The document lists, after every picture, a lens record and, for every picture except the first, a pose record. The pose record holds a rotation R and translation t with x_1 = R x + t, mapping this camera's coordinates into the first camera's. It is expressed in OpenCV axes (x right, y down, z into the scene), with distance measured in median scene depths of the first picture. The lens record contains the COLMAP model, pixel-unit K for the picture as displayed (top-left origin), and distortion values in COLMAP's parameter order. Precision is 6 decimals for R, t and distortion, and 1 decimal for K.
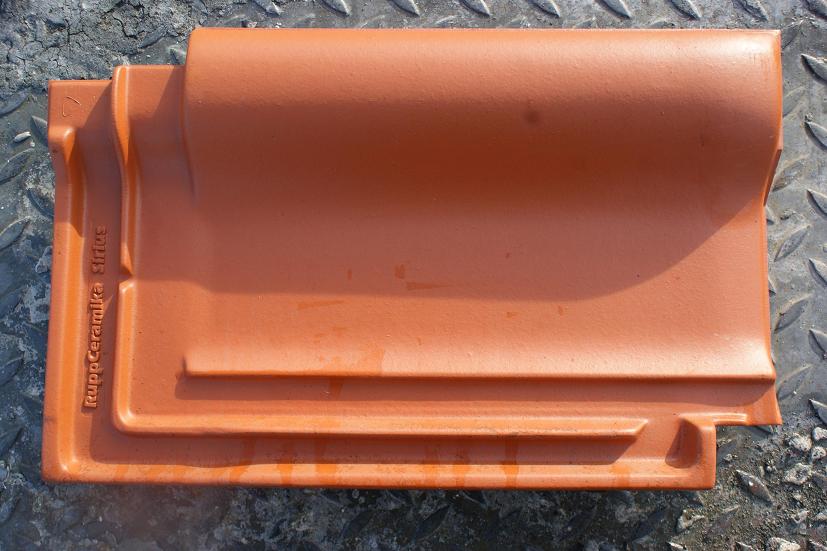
lens RADIAL K [[982.1, 0, 413.0], [0, 982.1, 277.0], [0, 0, 1]] dist [-0.026454, 0.000000]
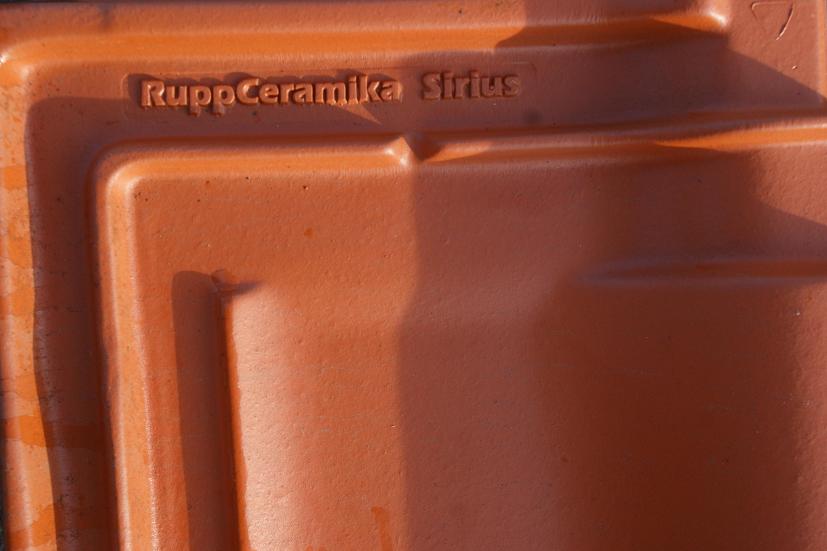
lens RADIAL K [[1394.4, 0, 414.7], [0, 1394.4, 275.8], [0, 0, 1]] dist [0.023085, 0.000000]
pose [[0.060665, 0.993755, 0.093653, -0.297113], [-0.998158, 0.060399, 0.005674, 0.001471], [-0.000018, -0.093825, 0.995589, 0.315582]]
